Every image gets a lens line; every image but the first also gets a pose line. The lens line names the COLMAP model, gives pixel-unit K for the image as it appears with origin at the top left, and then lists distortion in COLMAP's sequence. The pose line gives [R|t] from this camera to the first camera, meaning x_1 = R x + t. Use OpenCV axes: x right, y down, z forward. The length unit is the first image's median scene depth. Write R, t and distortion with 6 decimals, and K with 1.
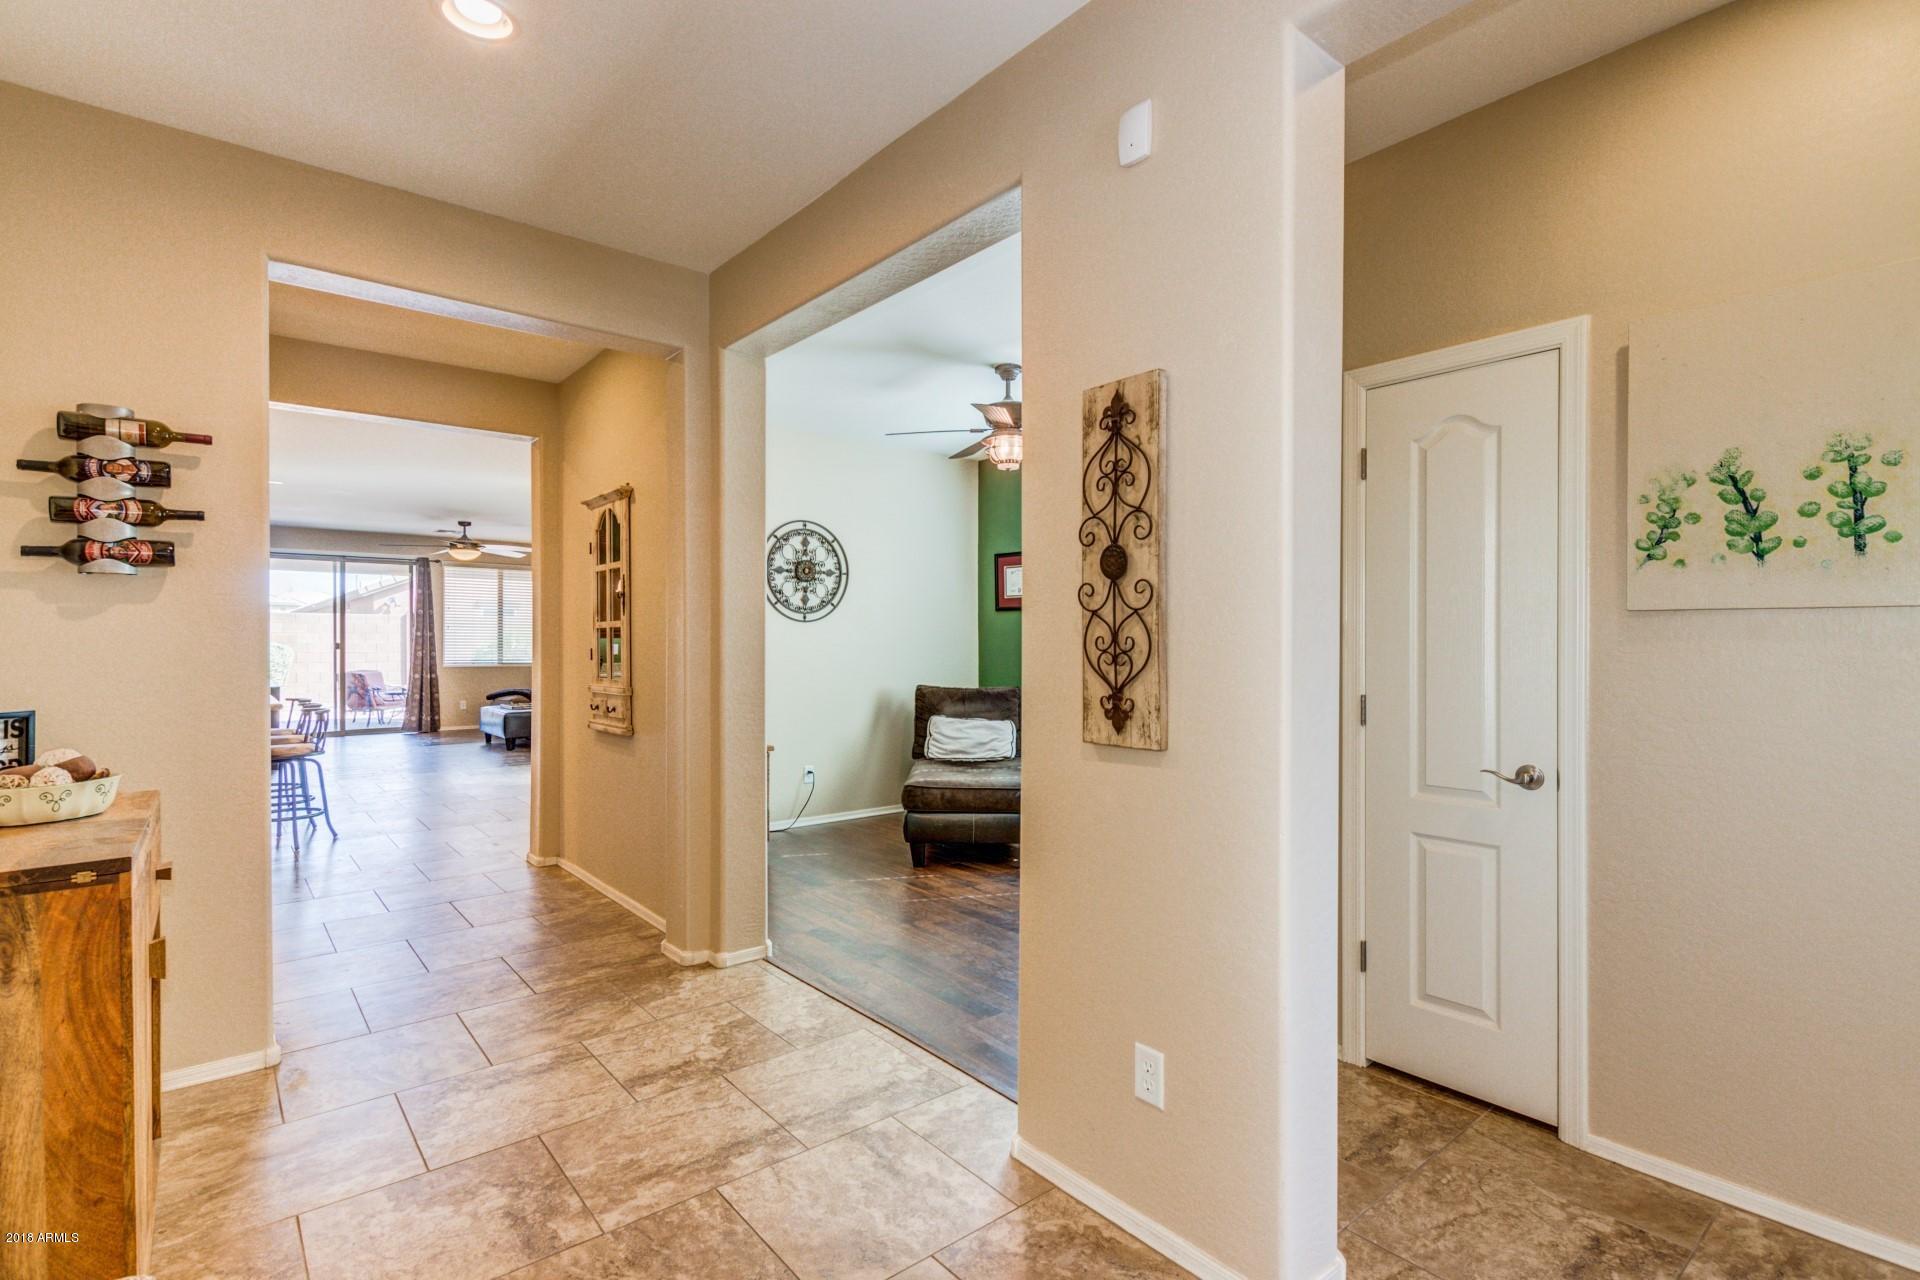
lens RADIAL K [[878.2, 0, 963.3], [0, 878.2, 636.4], [0, 0, 1]] dist [0.008302, -0.002028]
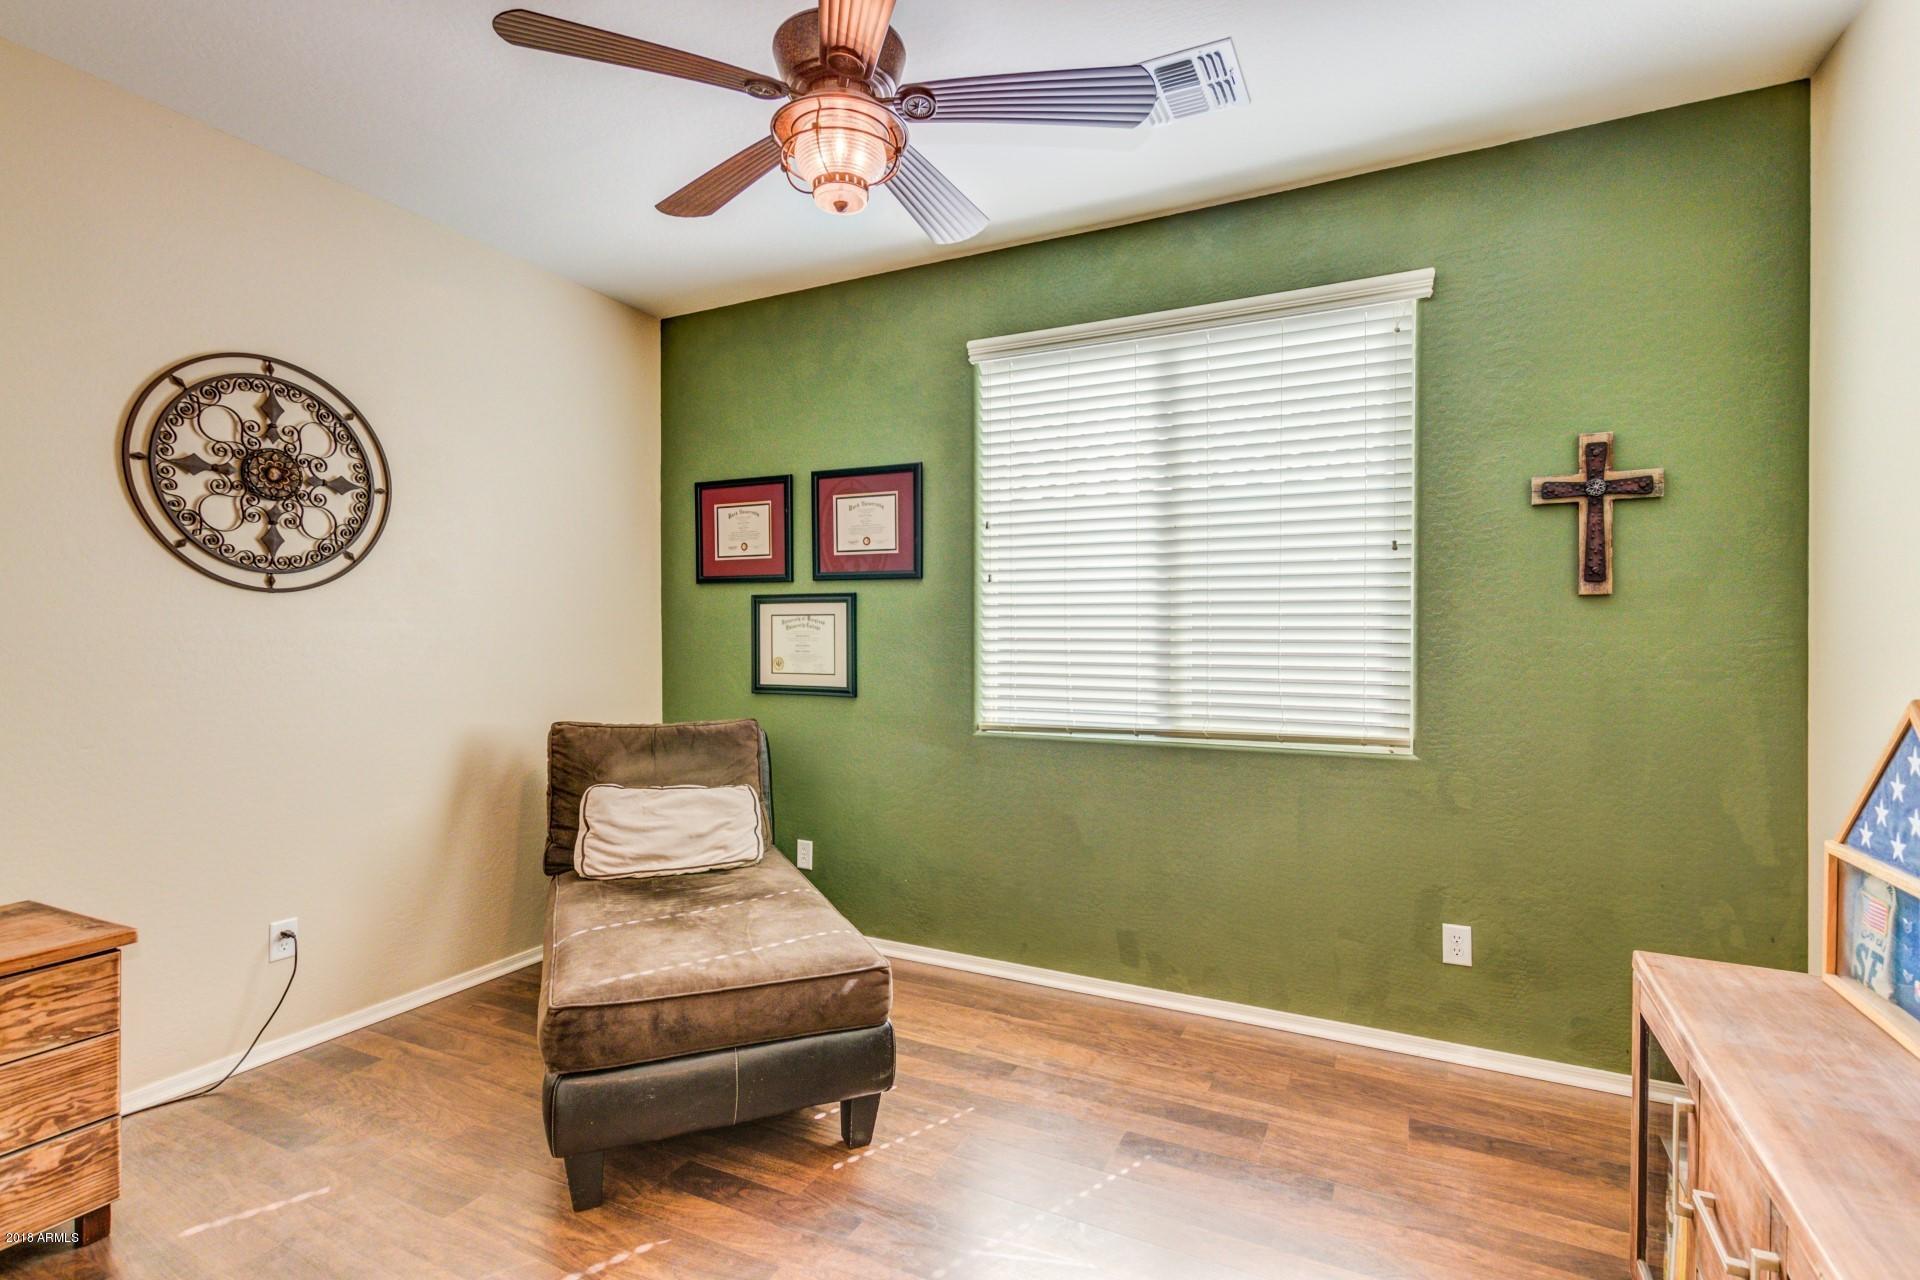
lens RADIAL K [[878.2, 0, 951.7], [0, 878.2, 642.4], [0, 0, 1]] dist [0.008302, -0.002028]
pose [[0.913893, -0.003529, 0.405940, -0.049600], [-0.000329, 0.999955, 0.009433, 0.004355], [-0.405956, -0.008755, 0.913851, 0.463914]]
